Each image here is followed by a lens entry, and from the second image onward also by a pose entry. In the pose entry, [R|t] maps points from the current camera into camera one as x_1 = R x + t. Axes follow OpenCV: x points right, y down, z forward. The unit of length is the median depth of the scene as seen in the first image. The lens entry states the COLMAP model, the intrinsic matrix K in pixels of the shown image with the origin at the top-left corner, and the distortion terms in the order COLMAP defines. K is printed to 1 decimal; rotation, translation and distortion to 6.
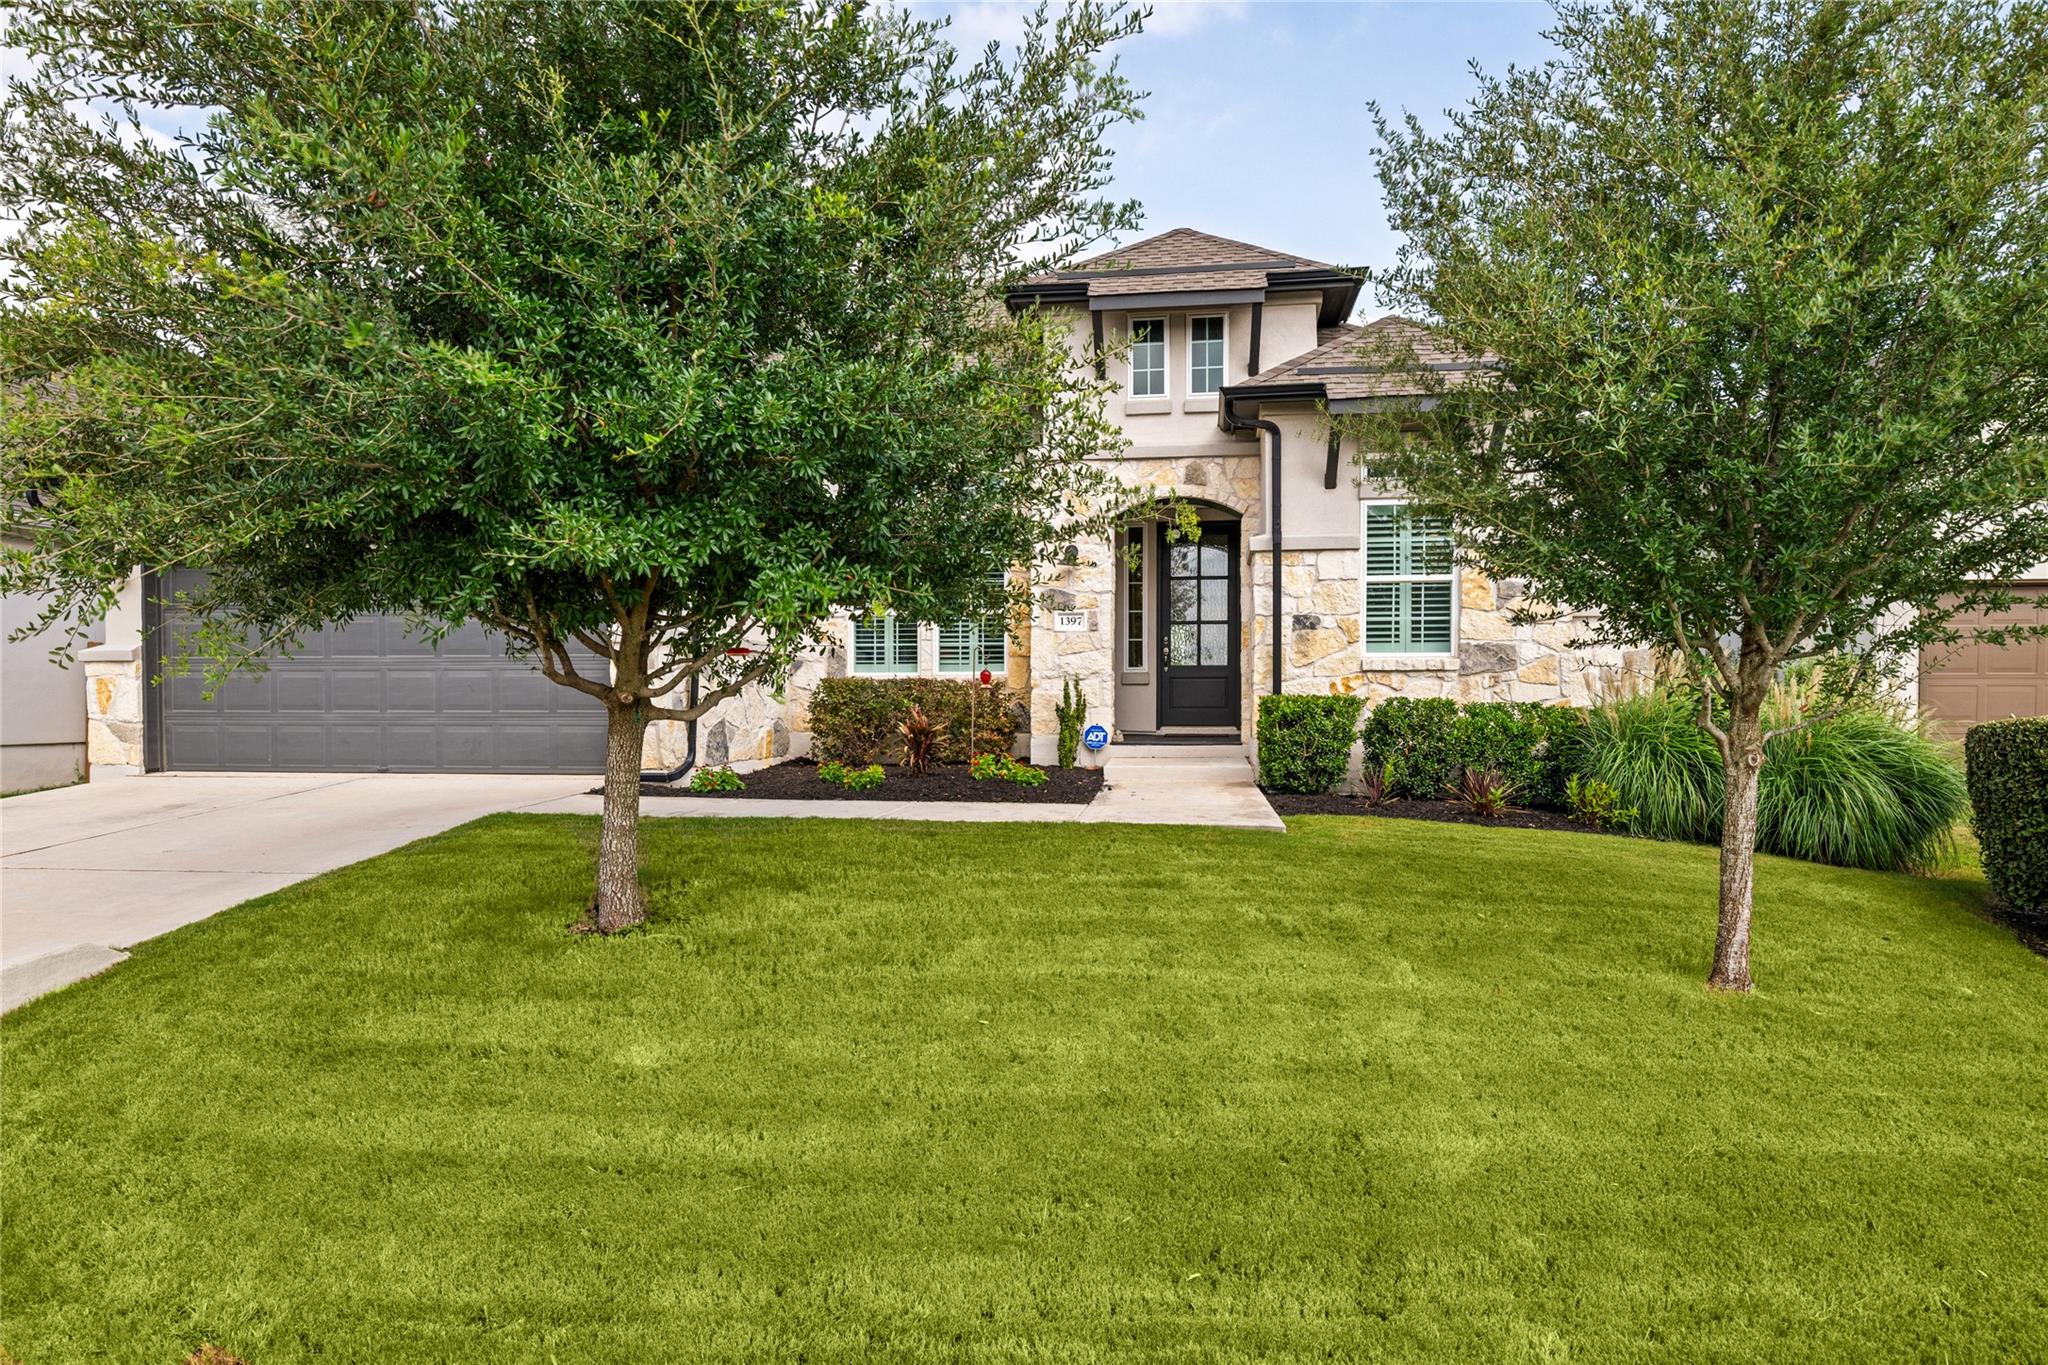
lens RADIAL K [[1237.9, 0, 986.5], [0, 1237.9, 673.8], [0, 0, 1]] dist [0.003126, 0.000280]
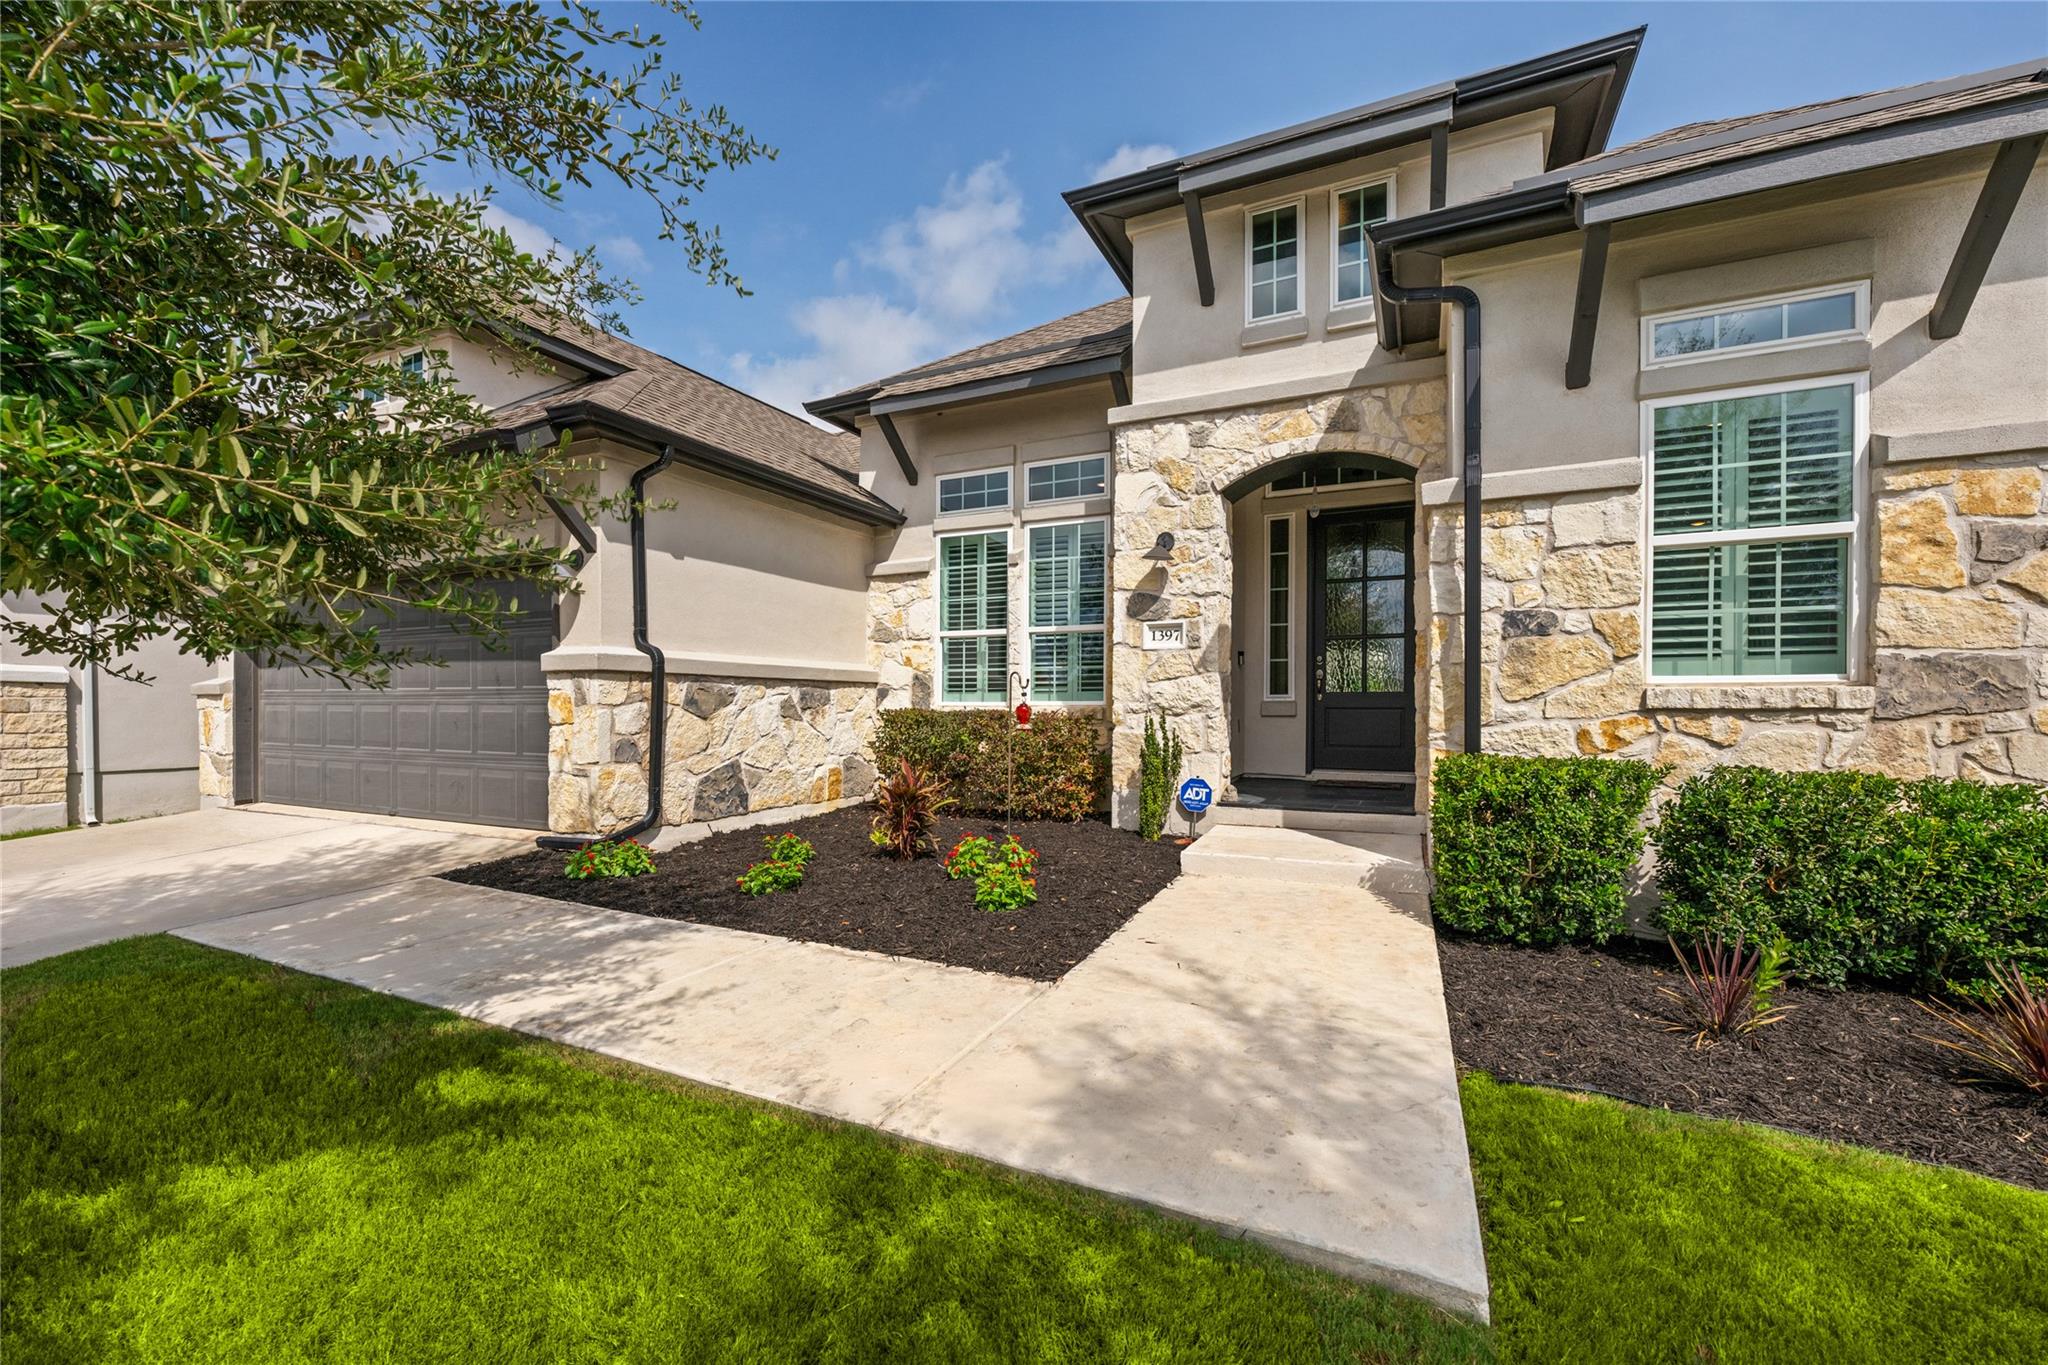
lens RADIAL K [[810.5, 0, 1026.8], [0, 810.5, 698.0], [0, 0, 1]] dist [0.000125, -0.000176]
pose [[0.960597, -0.001018, -0.277943, 0.138507], [0.004167, 0.999934, 0.010740, -0.012142], [0.277913, -0.011475, 0.960538, 0.572287]]
